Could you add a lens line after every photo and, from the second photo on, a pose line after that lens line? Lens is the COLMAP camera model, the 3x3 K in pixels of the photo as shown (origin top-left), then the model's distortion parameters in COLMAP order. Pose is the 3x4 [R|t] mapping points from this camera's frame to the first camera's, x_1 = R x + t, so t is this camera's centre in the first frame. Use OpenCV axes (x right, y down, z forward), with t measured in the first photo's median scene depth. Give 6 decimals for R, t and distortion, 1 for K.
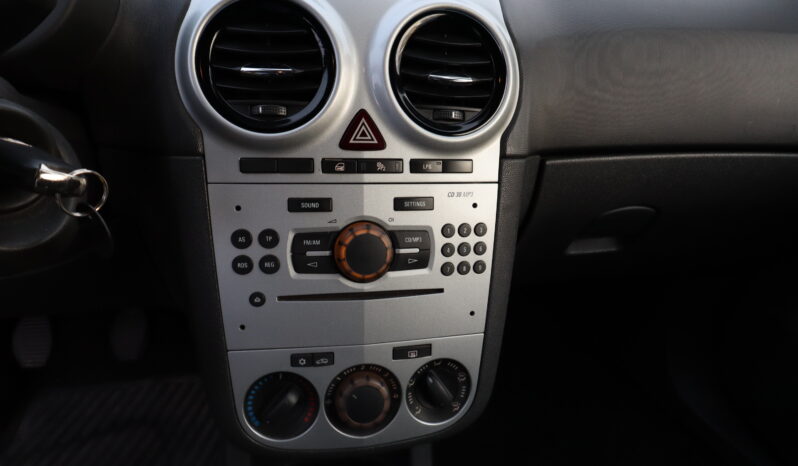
lens RADIAL K [[515.3, 0, 401.1], [0, 515.3, 232.6], [0, 0, 1]] dist [-0.005913, 0.003668]
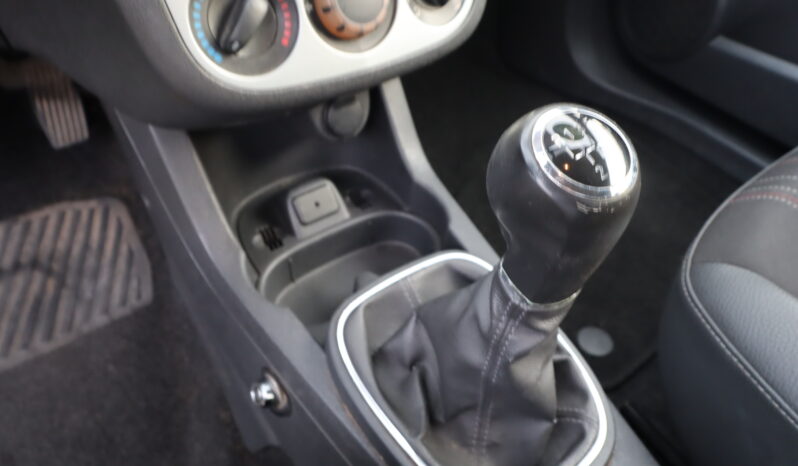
lens RADIAL K [[515.3, 0, 402.3], [0, 515.3, 234.0], [0, 0, 1]] dist [-0.005913, 0.003668]
pose [[0.915825, -0.318576, 0.244489, -0.293718], [0.232104, 0.916748, 0.325117, 0.413093], [-0.327709, -0.241004, 0.913523, 0.240044]]
